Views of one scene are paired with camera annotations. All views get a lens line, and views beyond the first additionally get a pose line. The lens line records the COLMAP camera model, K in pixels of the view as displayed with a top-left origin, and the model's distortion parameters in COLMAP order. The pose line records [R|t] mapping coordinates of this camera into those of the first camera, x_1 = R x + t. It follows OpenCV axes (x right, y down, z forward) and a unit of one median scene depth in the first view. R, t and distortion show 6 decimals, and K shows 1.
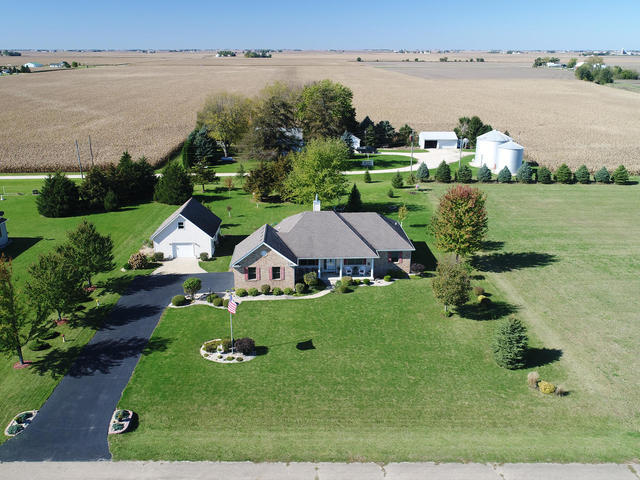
lens RADIAL K [[579.3, 0, 320.0], [0, 579.3, 240.0], [0, 0, 1]] dist [-0.004111, -0.004865]
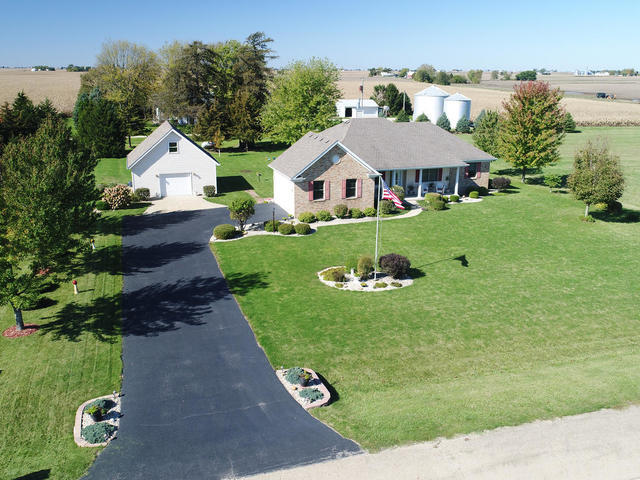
lens RADIAL K [[579.3, 0, 320.0], [0, 579.3, 240.0], [0, 0, 1]] dist [-0.004111, -0.004865]
pose [[0.959900, -0.073530, 0.270529, -0.307415], [0.081836, 0.996454, -0.019537, 0.130537], [-0.268134, 0.040892, 0.962513, 0.333146]]
